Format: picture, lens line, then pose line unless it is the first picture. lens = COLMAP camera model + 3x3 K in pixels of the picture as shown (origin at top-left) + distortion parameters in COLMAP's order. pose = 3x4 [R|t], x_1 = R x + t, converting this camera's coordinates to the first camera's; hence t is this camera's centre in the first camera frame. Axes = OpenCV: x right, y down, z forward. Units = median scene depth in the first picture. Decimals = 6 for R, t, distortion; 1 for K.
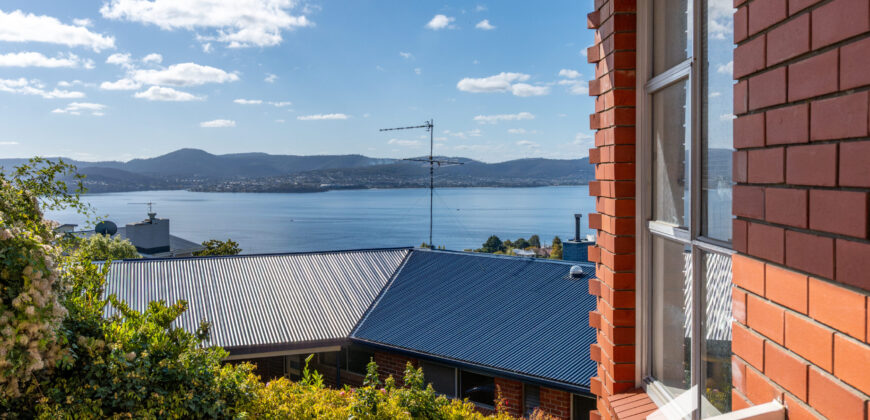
lens RADIAL K [[866.9, 0, 435.0], [0, 866.9, 210.0], [0, 0, 1]] dist [0.001839, -0.002187]
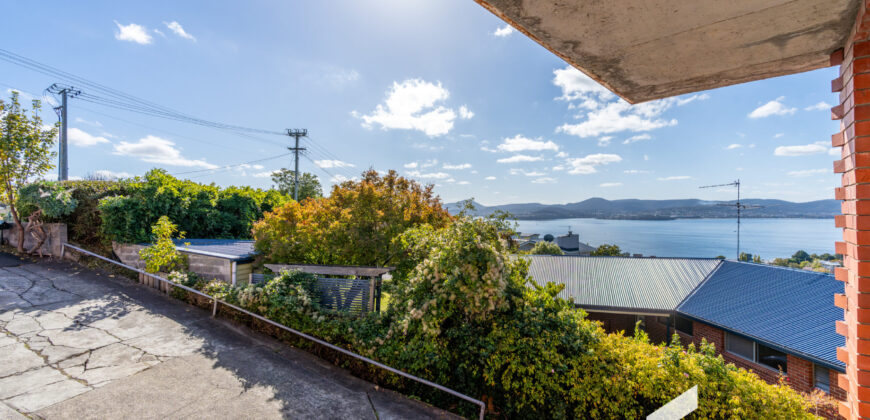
lens RADIAL K [[403.0, 0, 430.0], [0, 403.0, 208.8], [0, 0, 1]] dist [-0.001095, 0.000885]
pose [[0.766902, -0.005053, -0.641745, 0.059863], [-0.017773, 0.999418, -0.029109, -0.030515], [0.641518, 0.033730, 0.766366, 0.105632]]
